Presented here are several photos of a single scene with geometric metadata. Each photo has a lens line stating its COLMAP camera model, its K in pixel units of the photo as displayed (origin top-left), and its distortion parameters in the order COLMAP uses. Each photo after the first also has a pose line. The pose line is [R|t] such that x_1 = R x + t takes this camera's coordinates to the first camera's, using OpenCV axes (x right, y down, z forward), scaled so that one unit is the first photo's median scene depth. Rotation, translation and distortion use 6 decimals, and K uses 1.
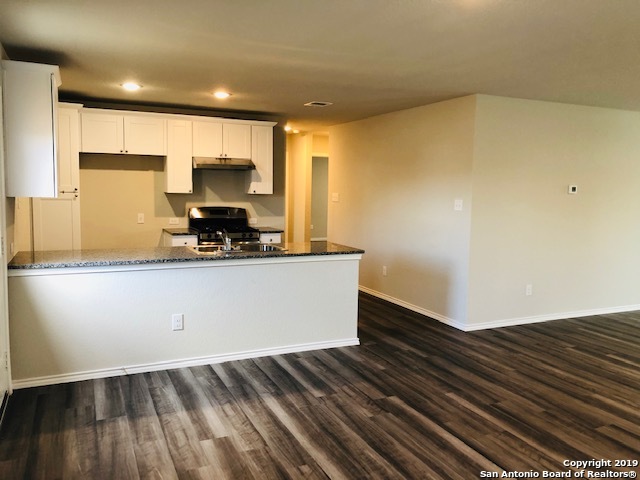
lens RADIAL K [[528.0, 0, 318.5], [0, 528.0, 234.3], [0, 0, 1]] dist [0.053752, -0.028473]
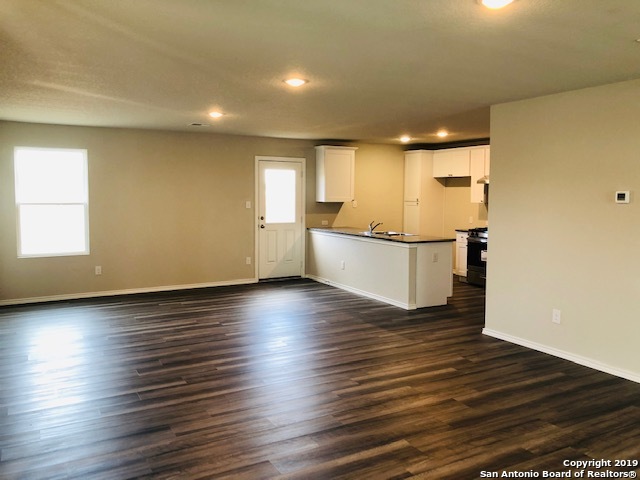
lens RADIAL K [[528.0, 0, 332.4], [0, 528.0, 225.0], [0, 0, 1]] dist [0.053752, -0.028473]
pose [[0.095197, 0.043719, -0.994498, 1.184907], [-0.099769, 0.994424, 0.034166, -0.032030], [0.990446, 0.095968, 0.099028, 0.548210]]
